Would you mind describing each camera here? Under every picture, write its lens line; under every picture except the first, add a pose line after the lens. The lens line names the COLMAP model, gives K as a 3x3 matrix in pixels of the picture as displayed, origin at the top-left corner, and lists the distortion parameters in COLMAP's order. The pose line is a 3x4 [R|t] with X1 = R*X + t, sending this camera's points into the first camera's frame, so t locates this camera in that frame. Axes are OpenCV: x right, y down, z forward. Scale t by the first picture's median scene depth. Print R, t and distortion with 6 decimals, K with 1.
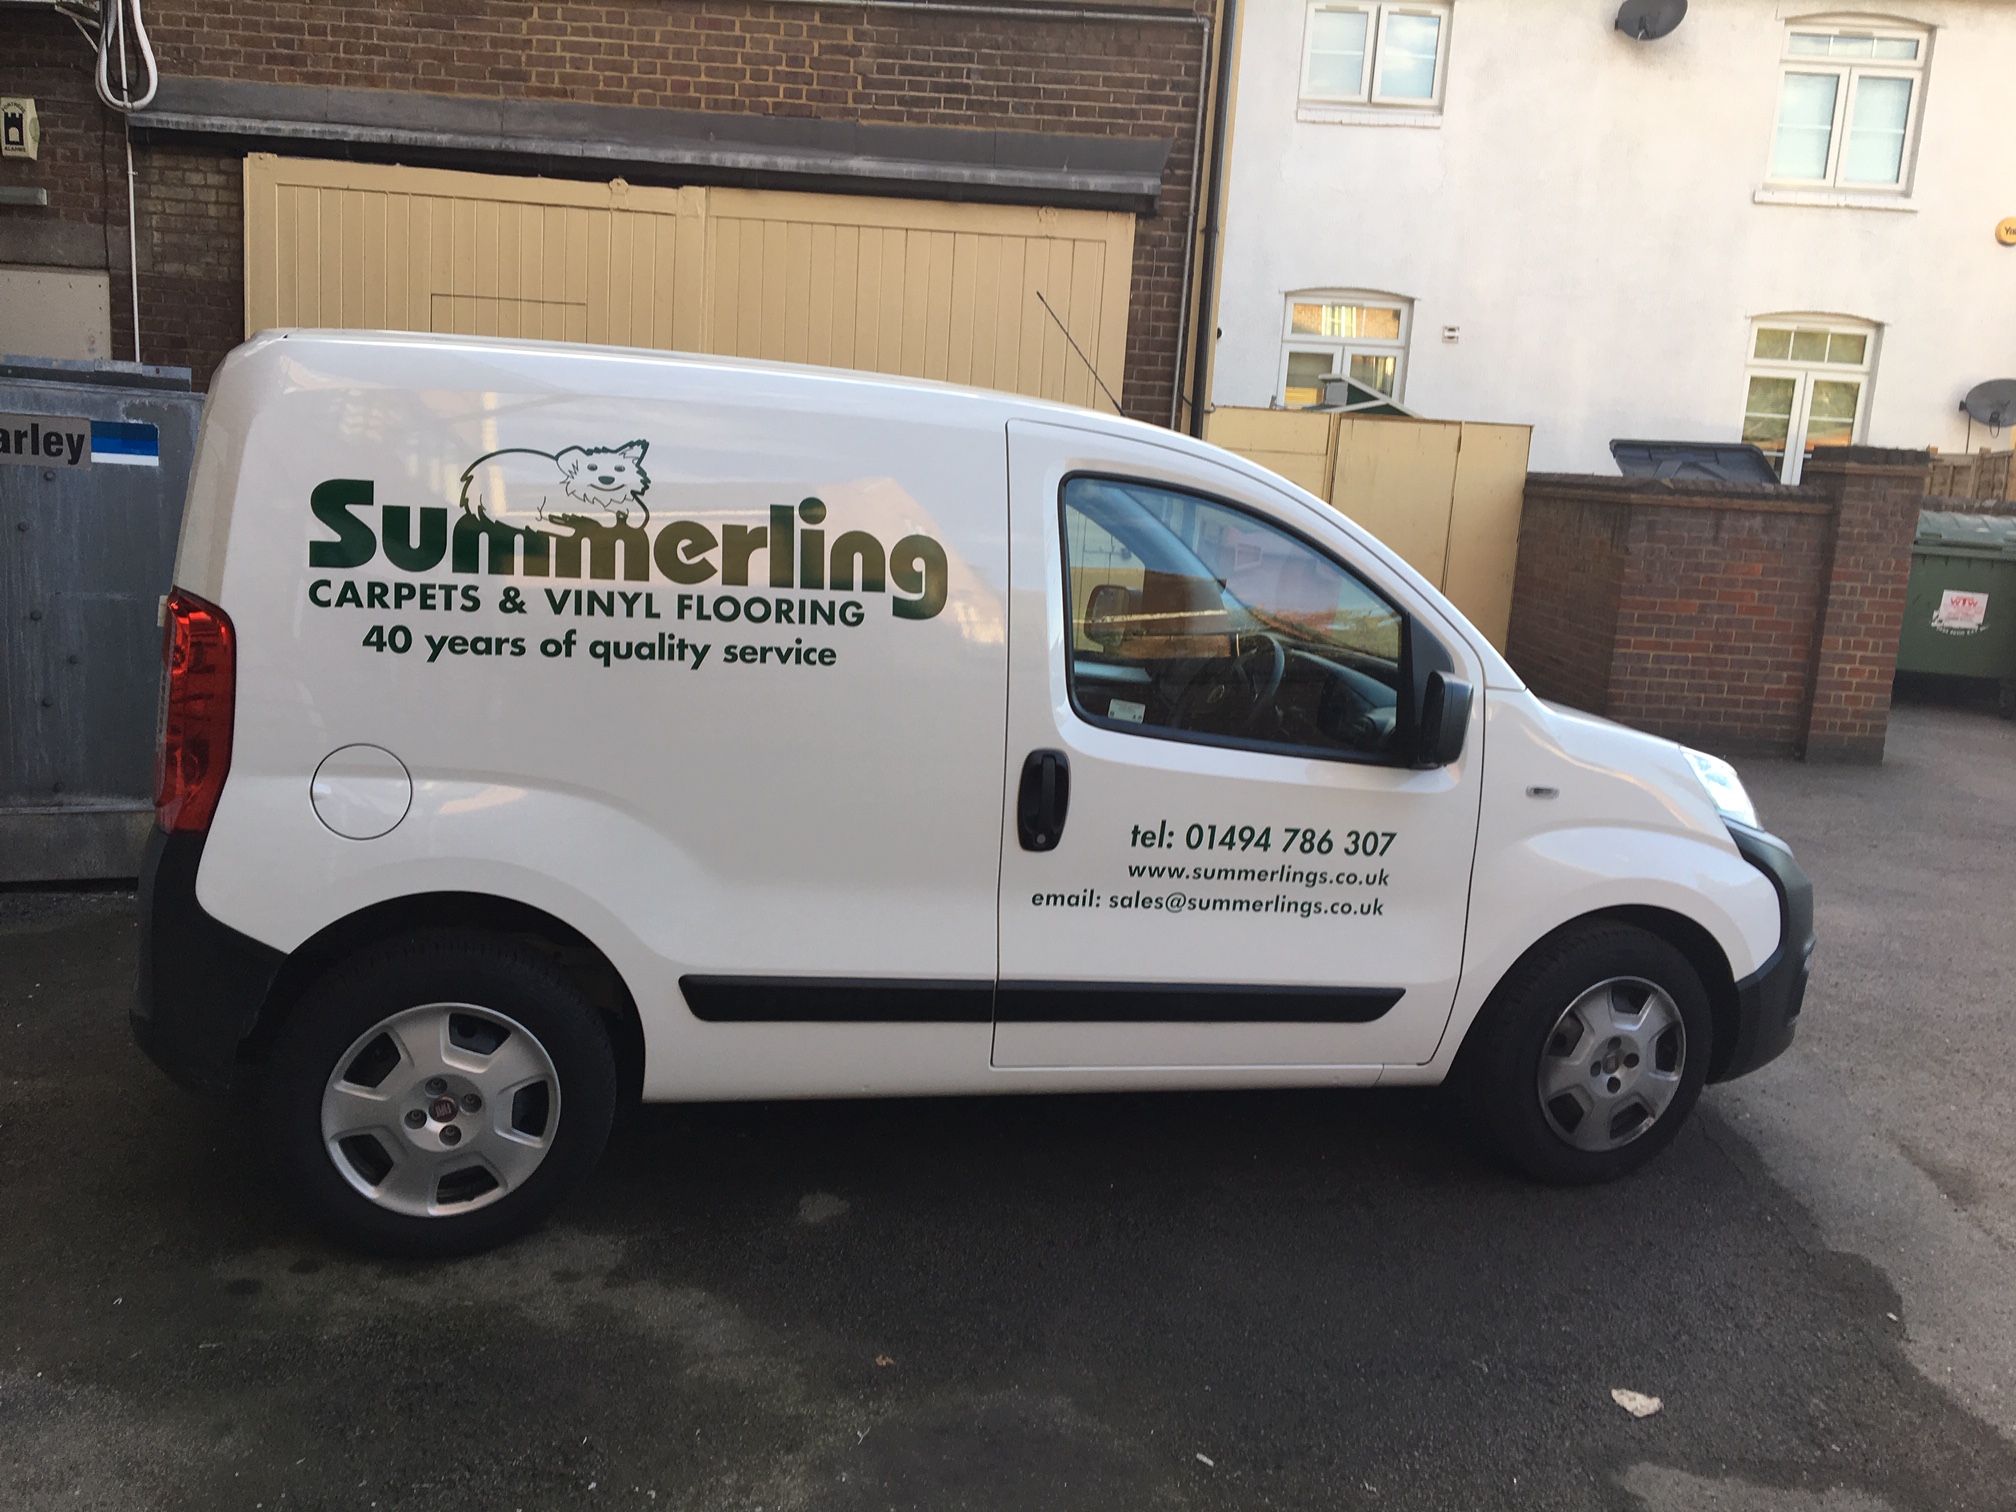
lens RADIAL K [[1685.5, 0, 1016.1], [0, 1685.5, 747.7], [0, 0, 1]] dist [0.040363, -0.050792]
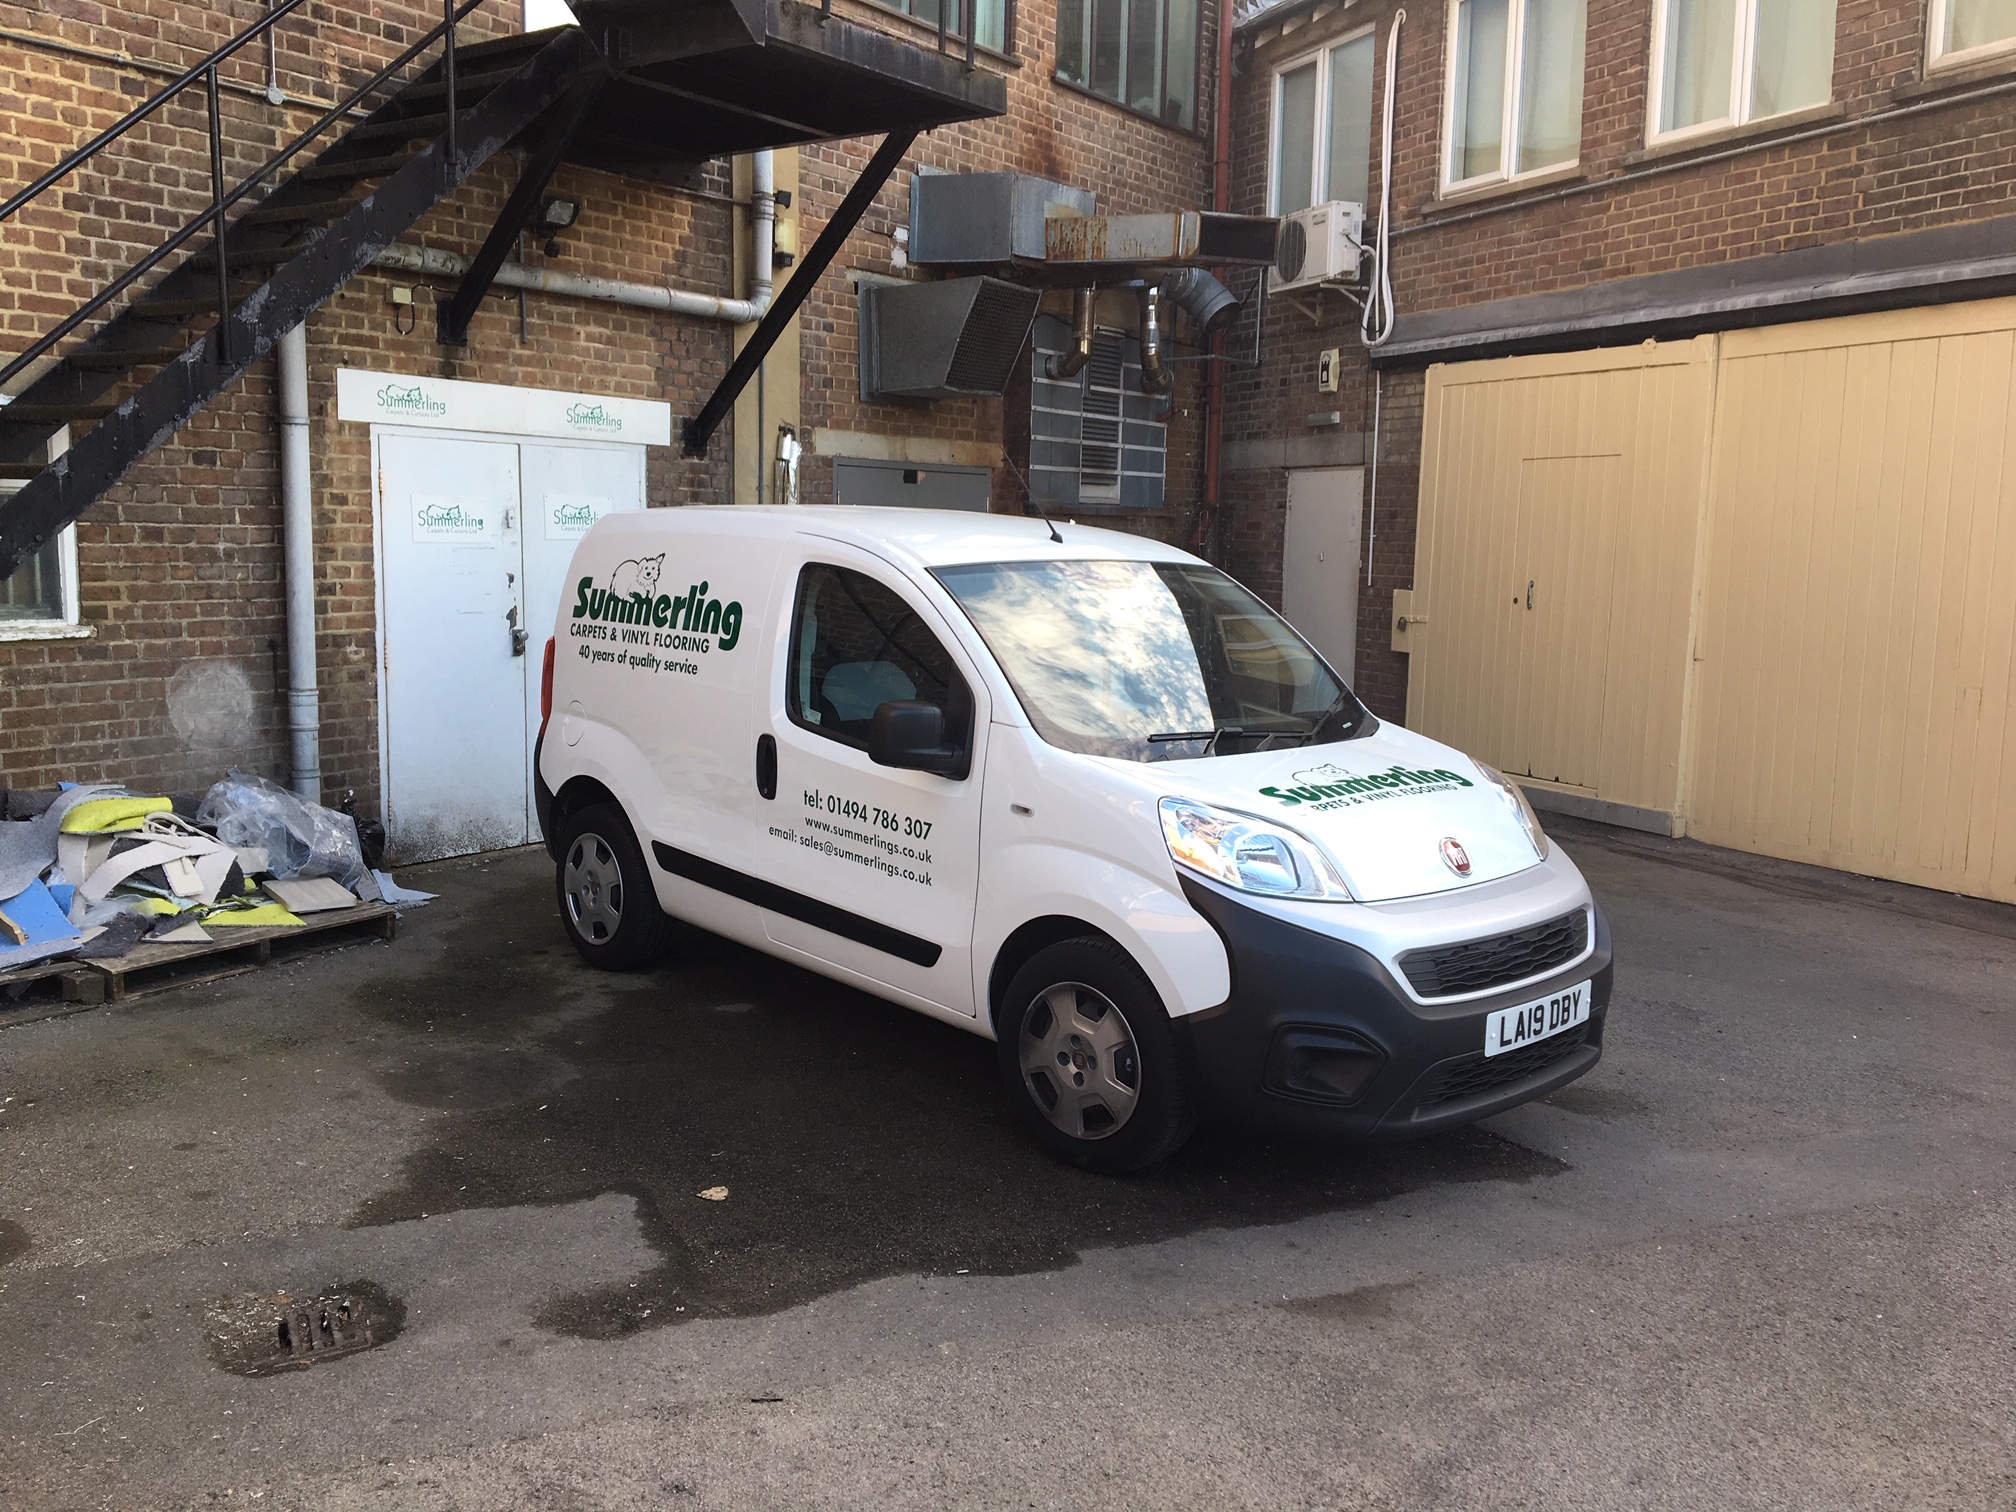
lens RADIAL K [[1685.5, 0, 1008.7], [0, 1685.5, 768.3], [0, 0, 1]] dist [0.040363, -0.050792]
pose [[0.448903, 0.071090, -0.890748, 1.614529], [-0.151761, 0.988414, 0.002402, -0.005851], [0.880599, 0.134102, 0.454491, 0.497124]]
